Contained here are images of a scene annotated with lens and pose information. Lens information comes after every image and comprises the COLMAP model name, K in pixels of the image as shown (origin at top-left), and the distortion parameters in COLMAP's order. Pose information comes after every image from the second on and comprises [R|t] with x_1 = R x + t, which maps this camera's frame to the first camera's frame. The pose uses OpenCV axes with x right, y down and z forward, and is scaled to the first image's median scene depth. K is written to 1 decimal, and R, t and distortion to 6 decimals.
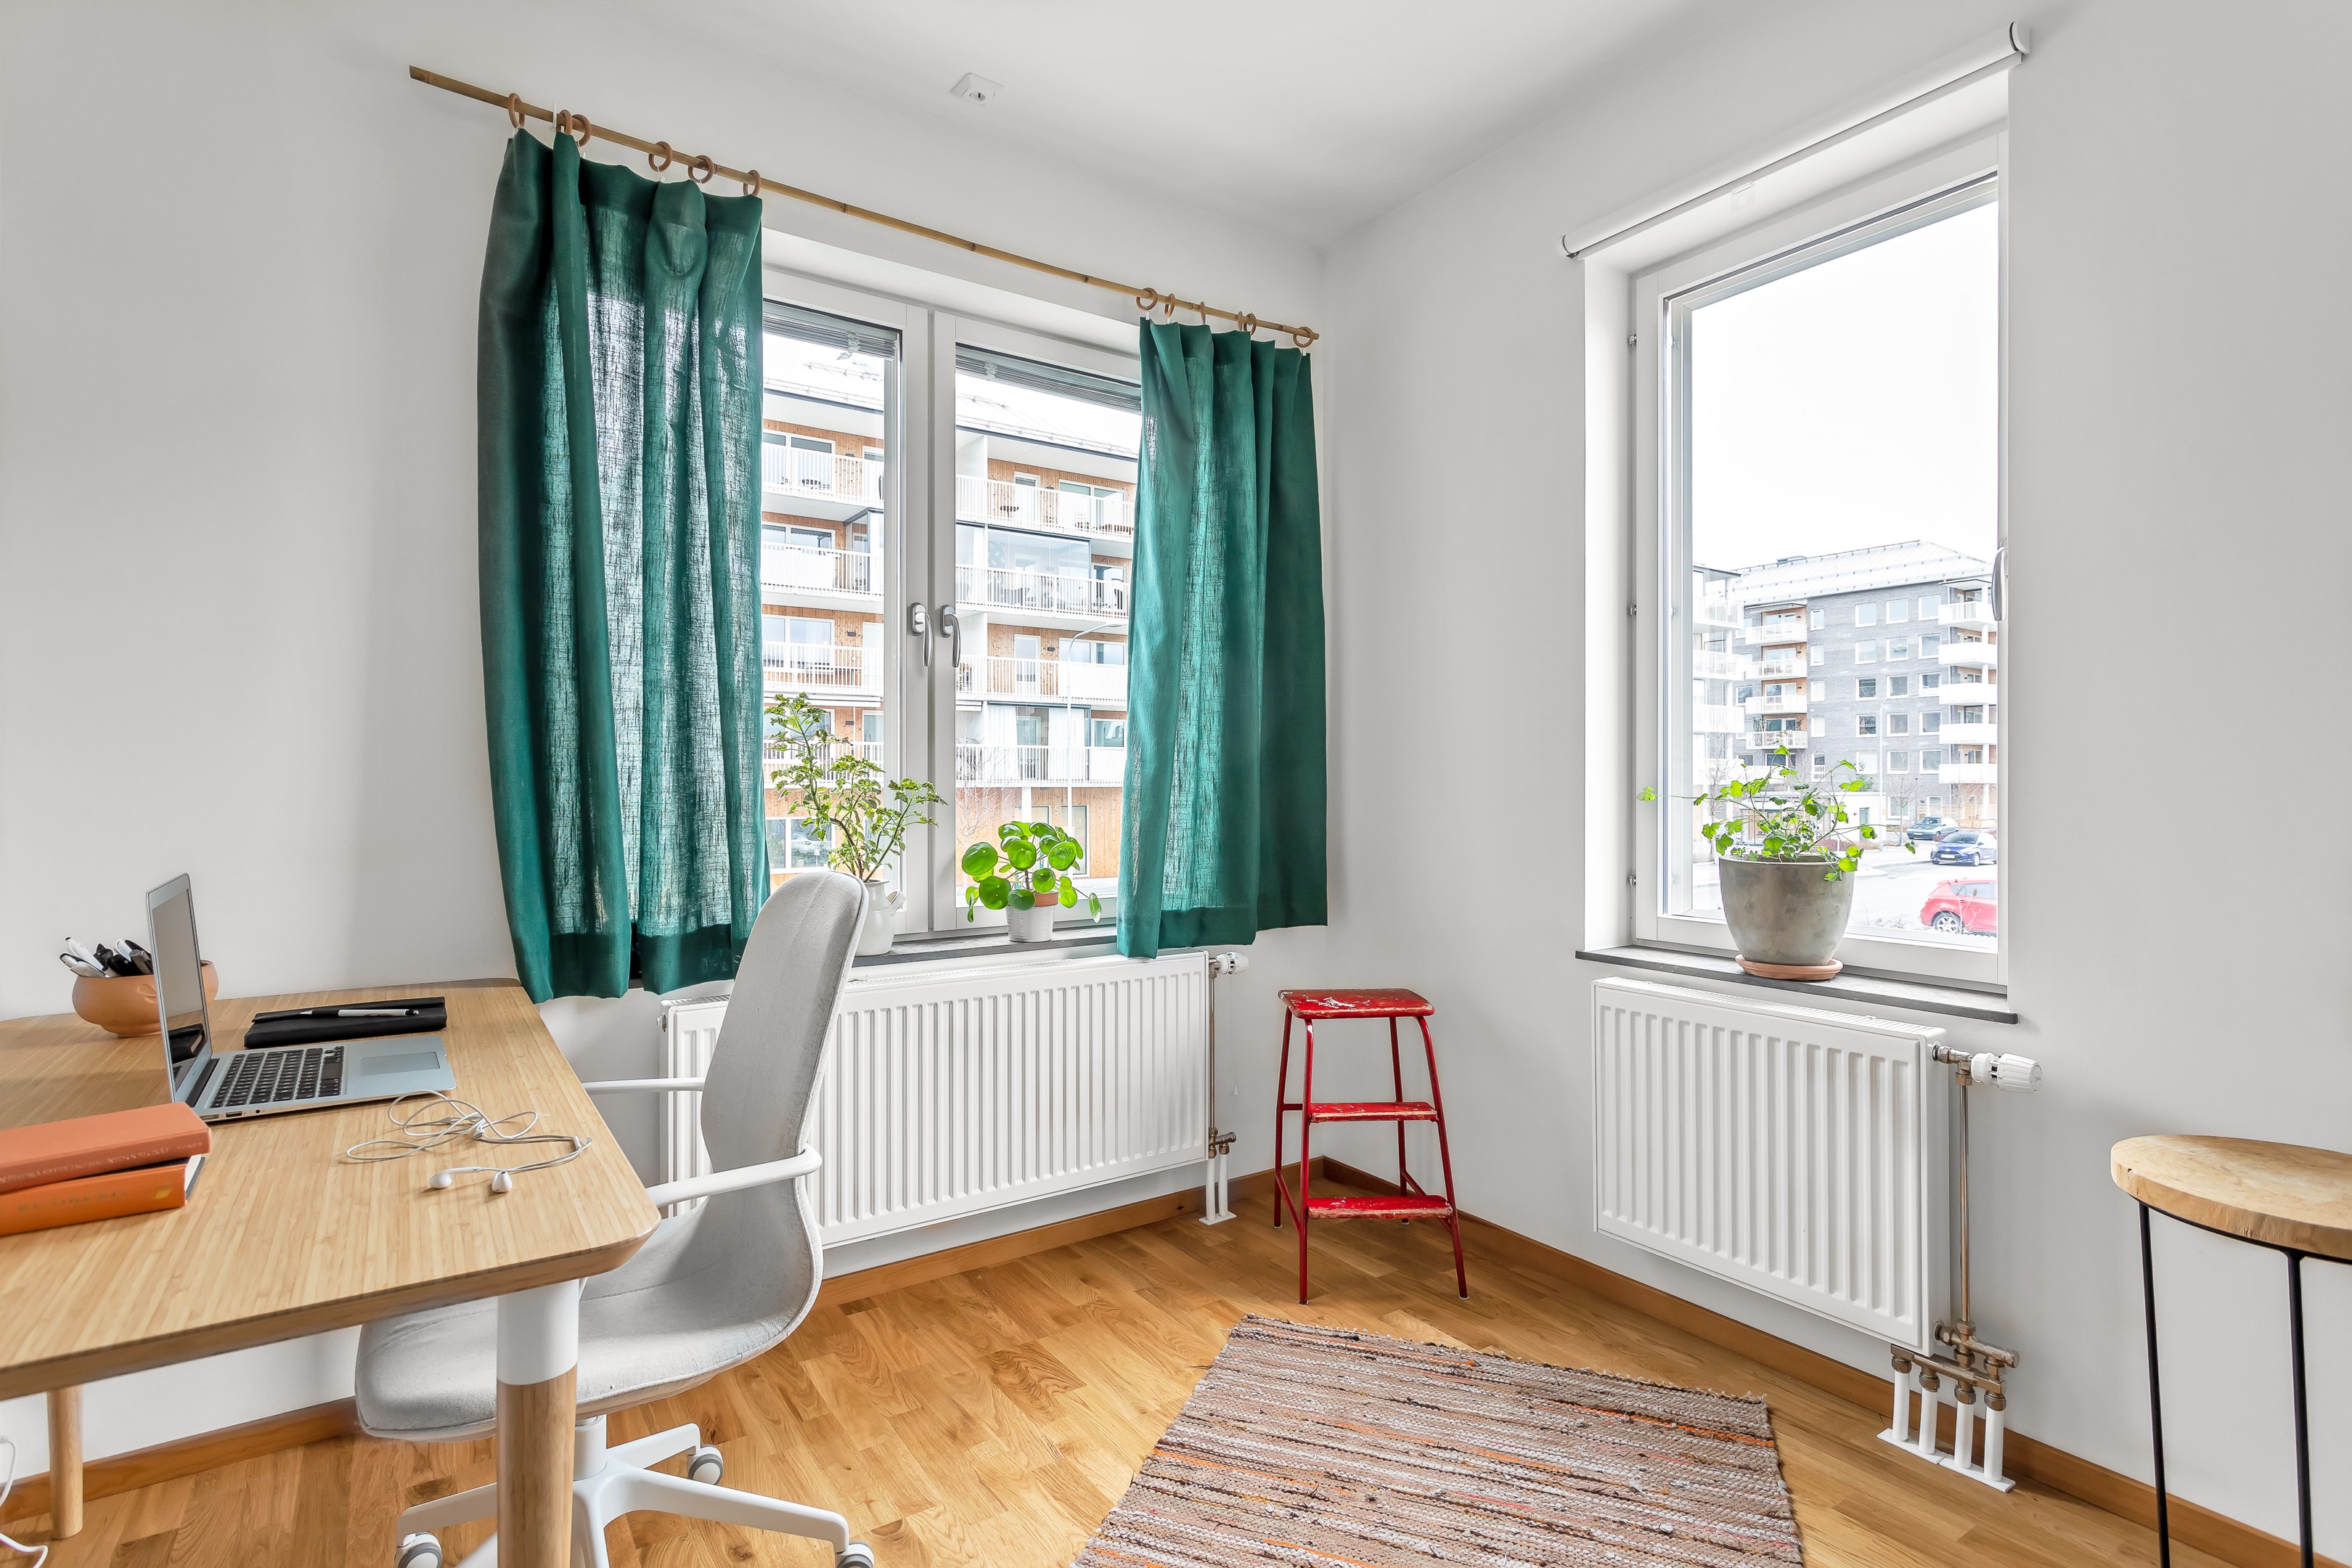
lens RADIAL K [[1155.2, 0, 1170.6], [0, 1155.2, 777.6], [0, 0, 1]] dist [0.001510, 0.003696]
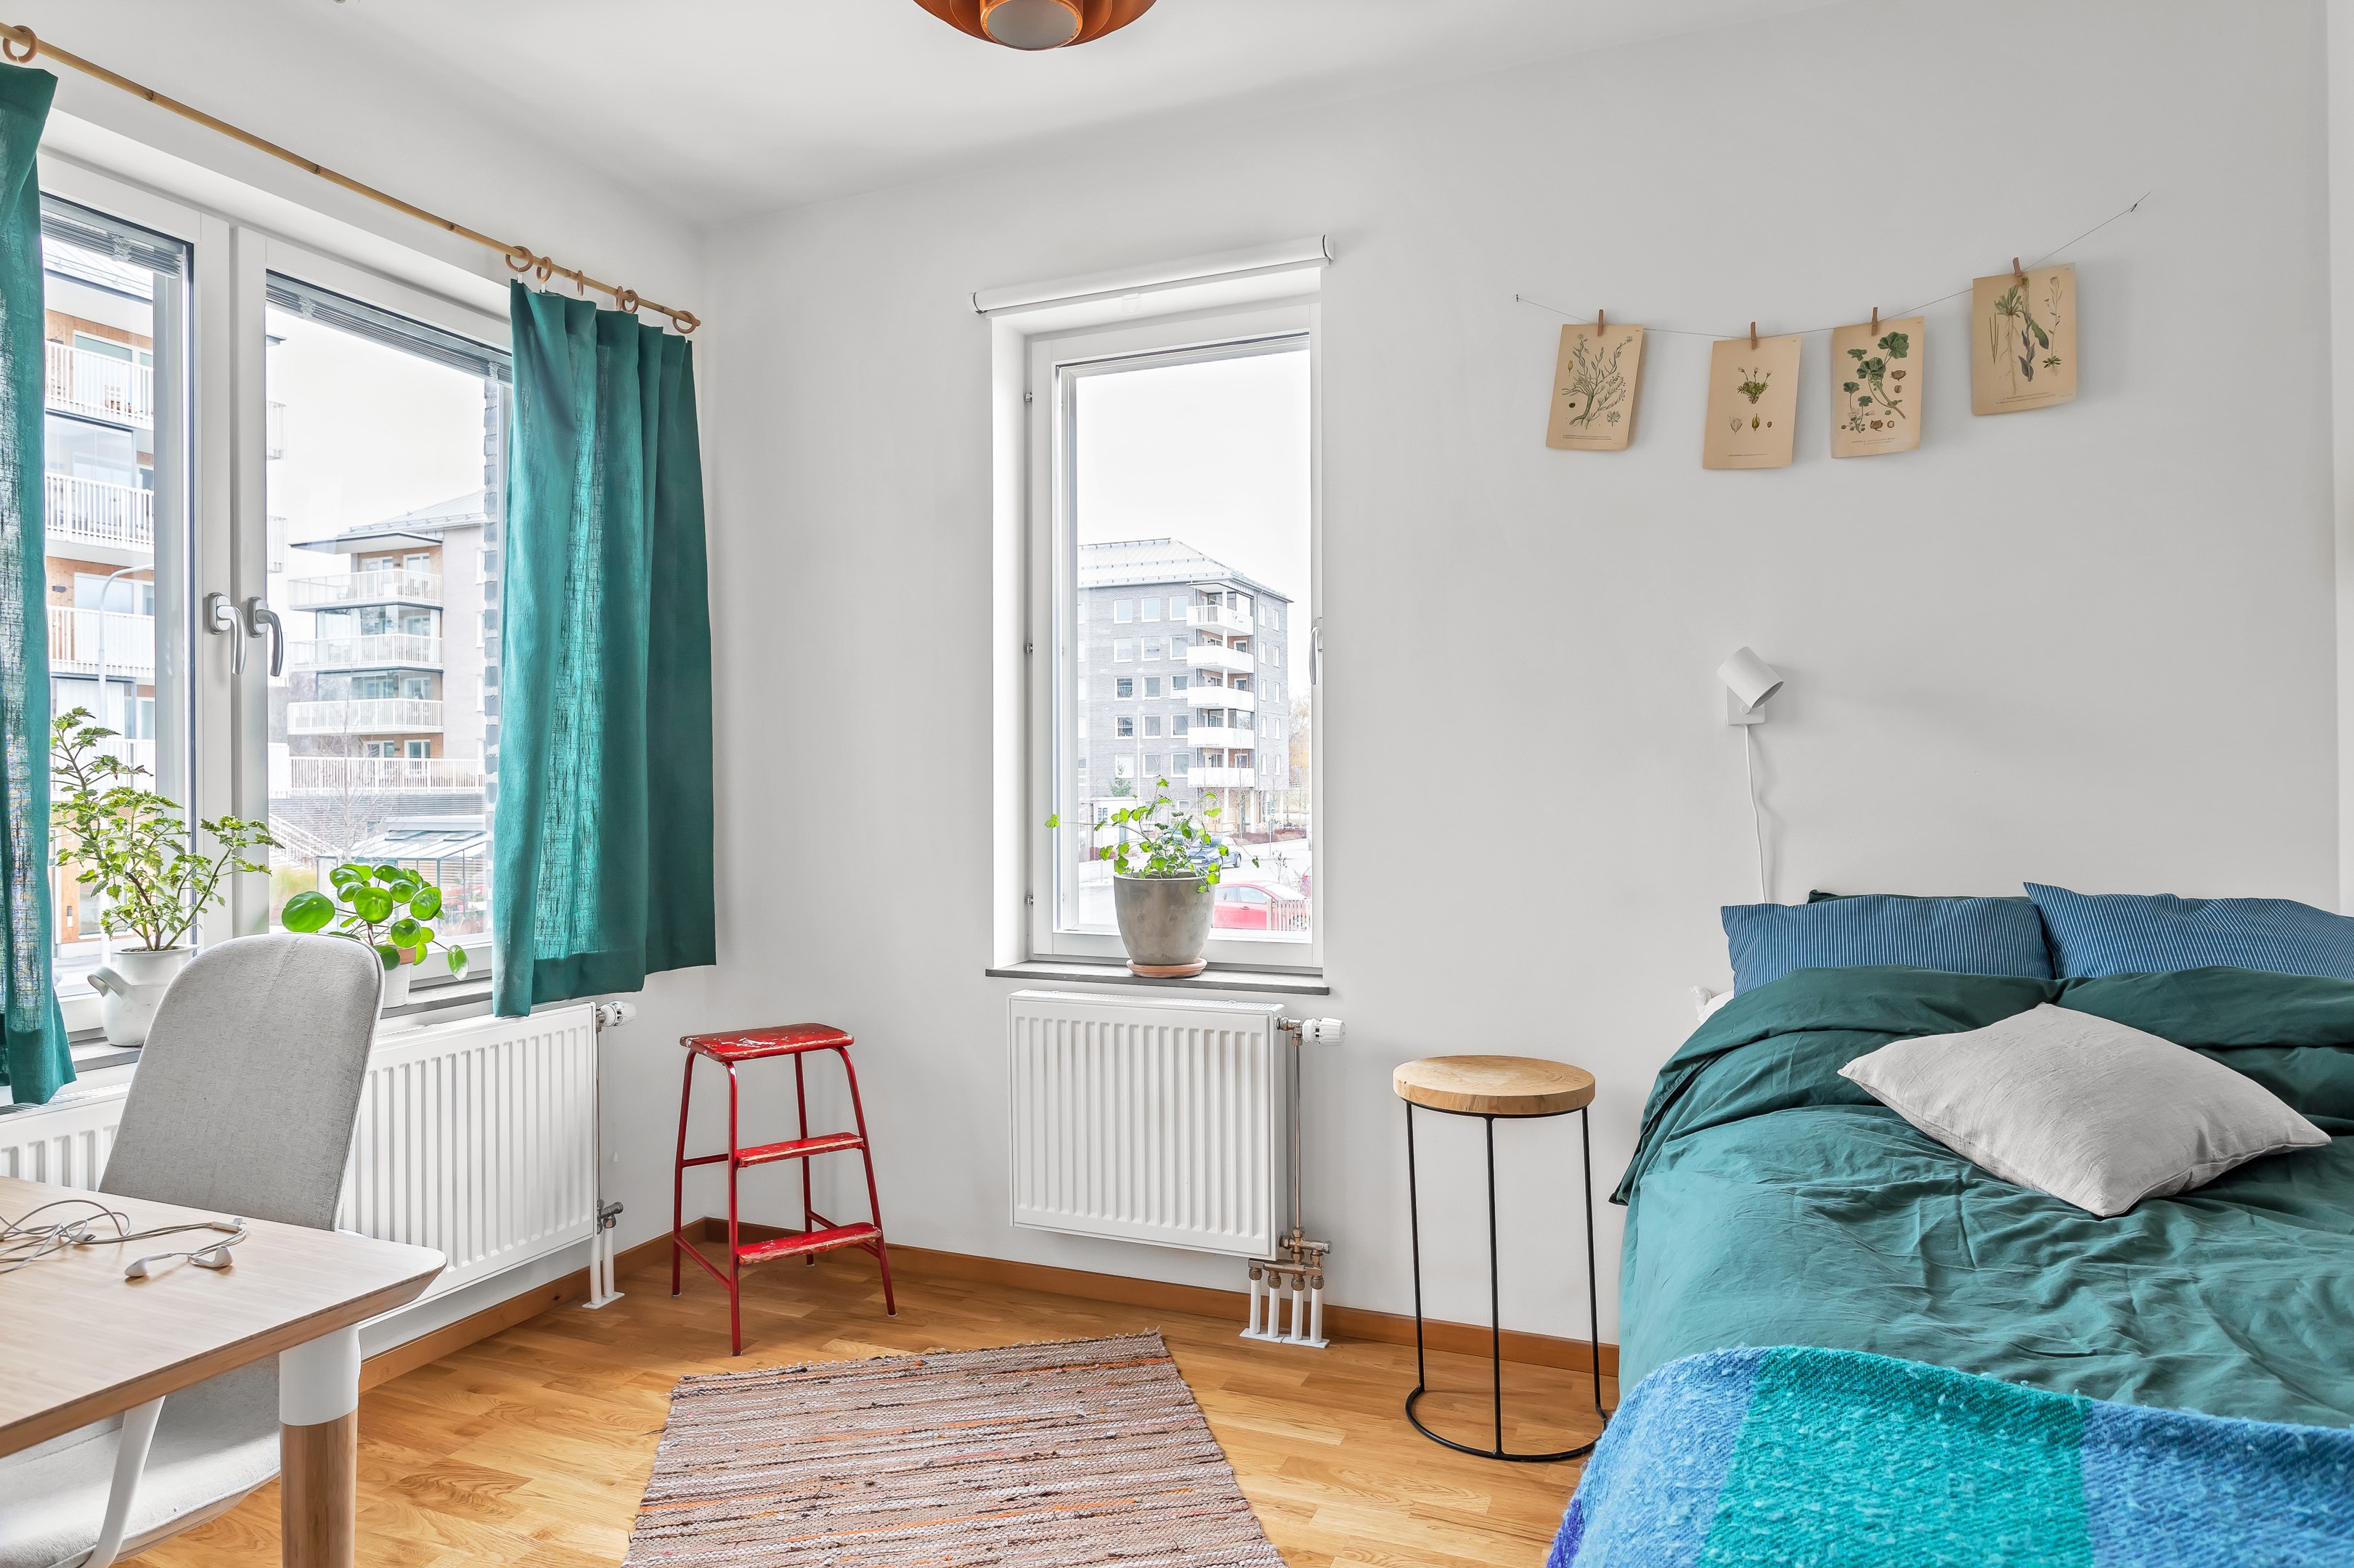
lens RADIAL K [[1425.2, 0, 1178.5], [0, 1425.2, 781.6], [0, 0, 1]] dist [-0.000275, 0.002851]
pose [[0.834255, -0.002545, 0.551373, -0.225883], [0.002167, 0.999997, 0.001338, -0.023781], [-0.551375, 0.000079, 0.834258, -0.190848]]
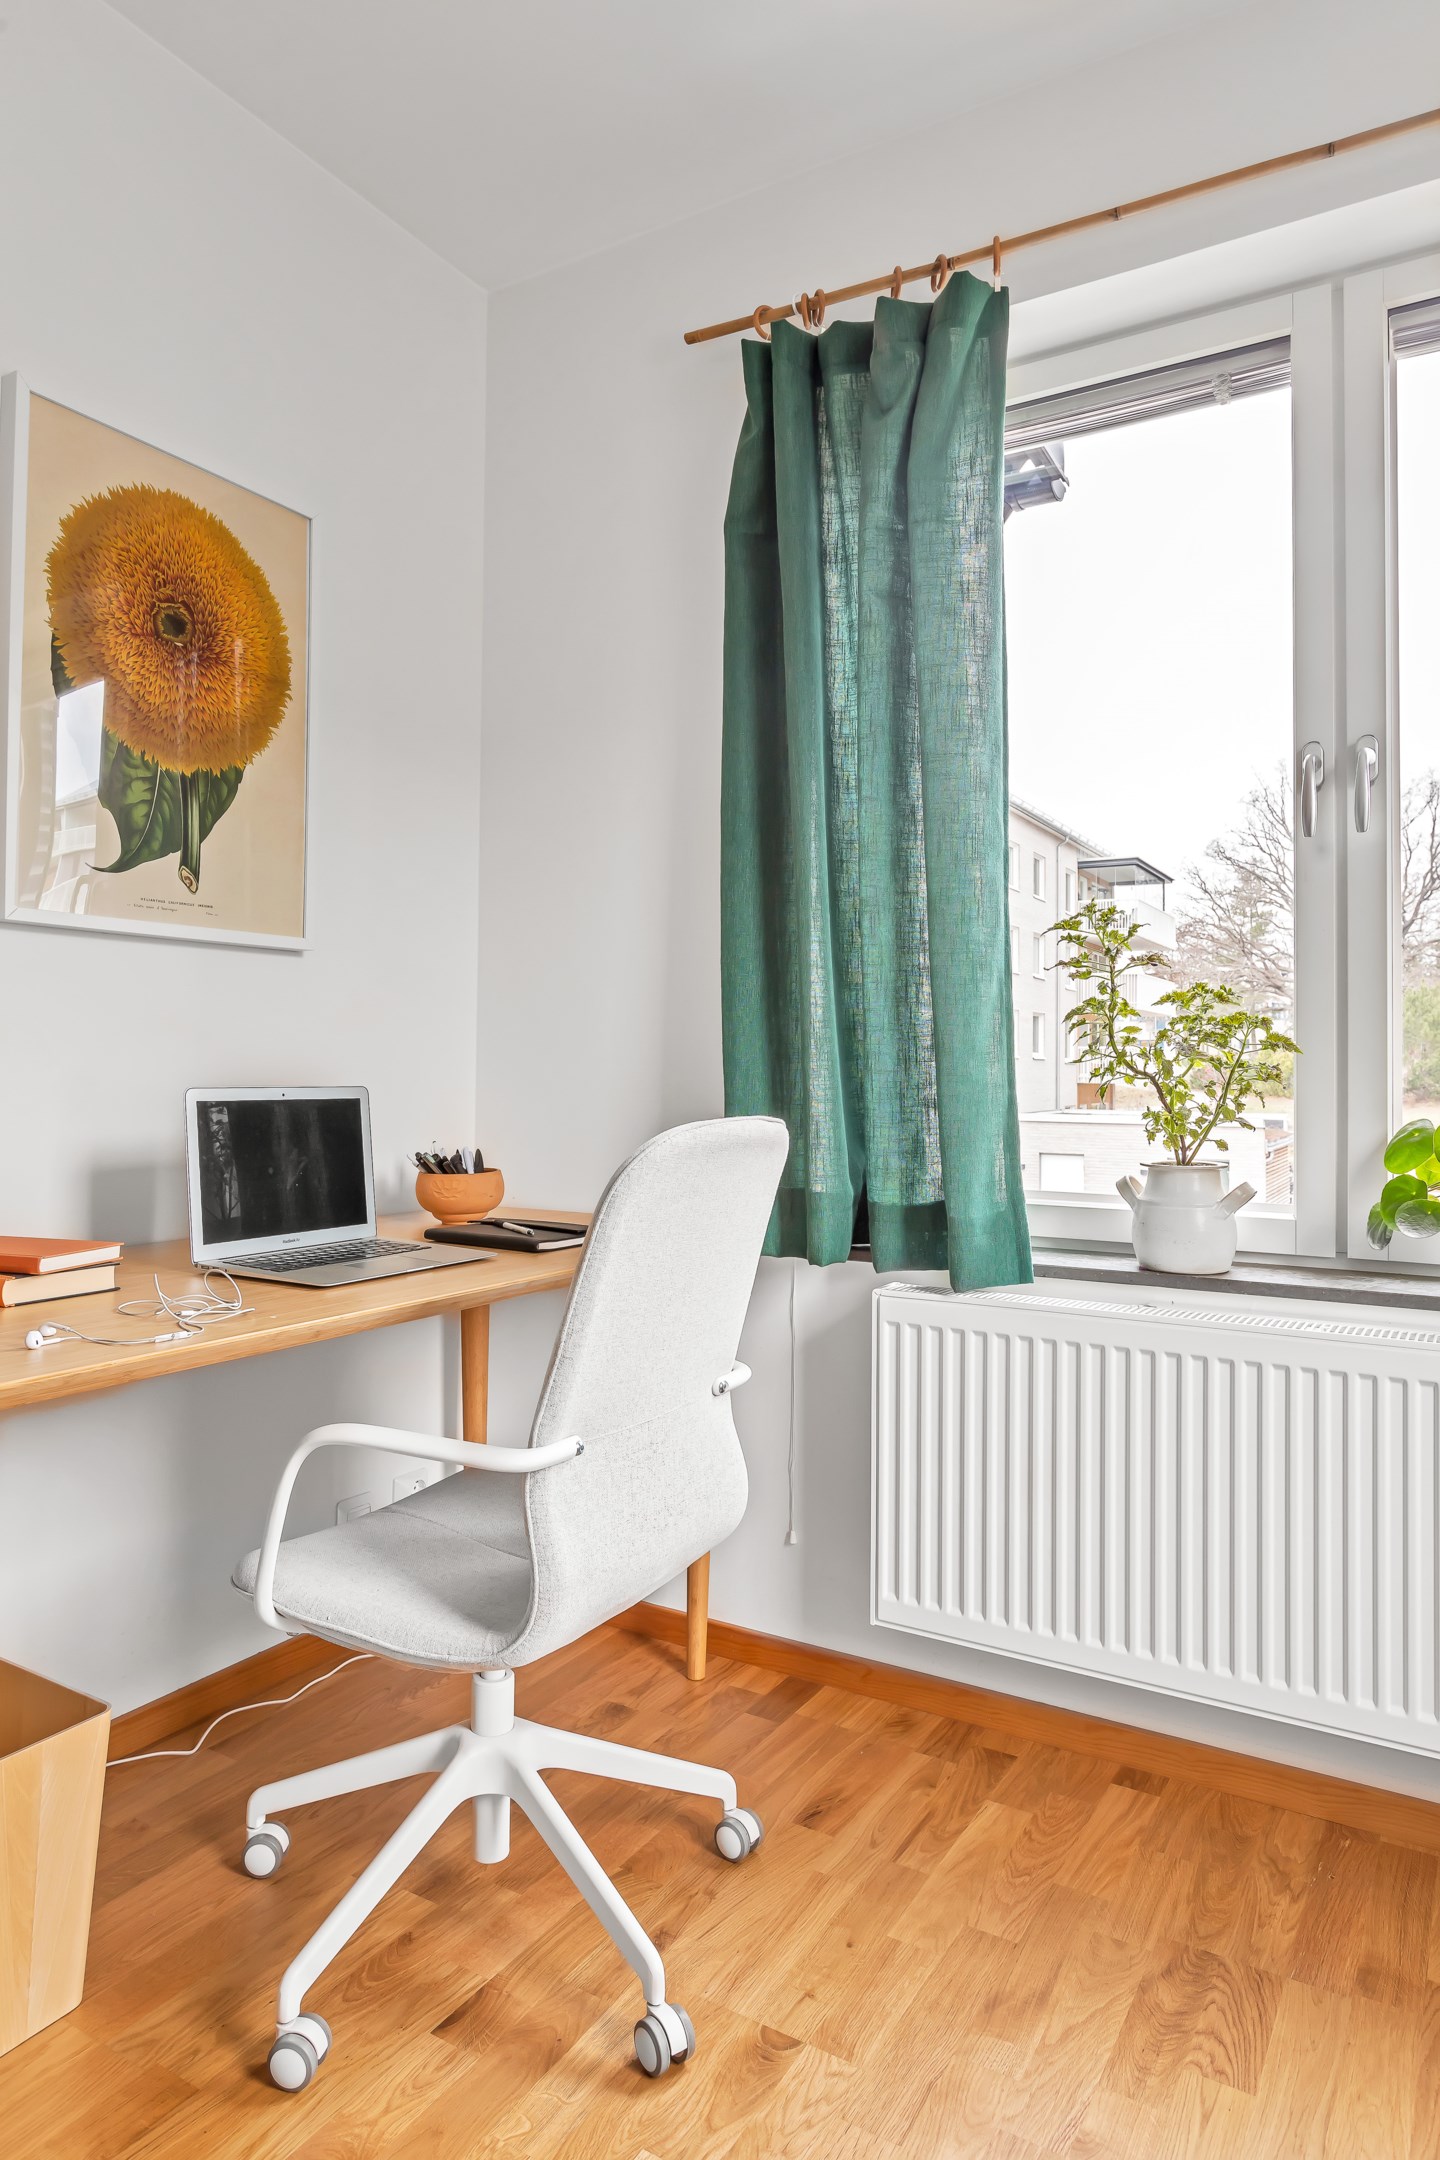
lens RADIAL K [[1343.1, 0, 702.3], [0, 1343.1, 1034.3], [0, 0, 1]] dist [-0.014180, 0.009727]
pose [[0.413547, -0.017534, -0.910314, 0.341374], [-0.004868, 0.999758, -0.021468, 0.031638], [0.910470, 0.013310, 0.413361, 0.416136]]
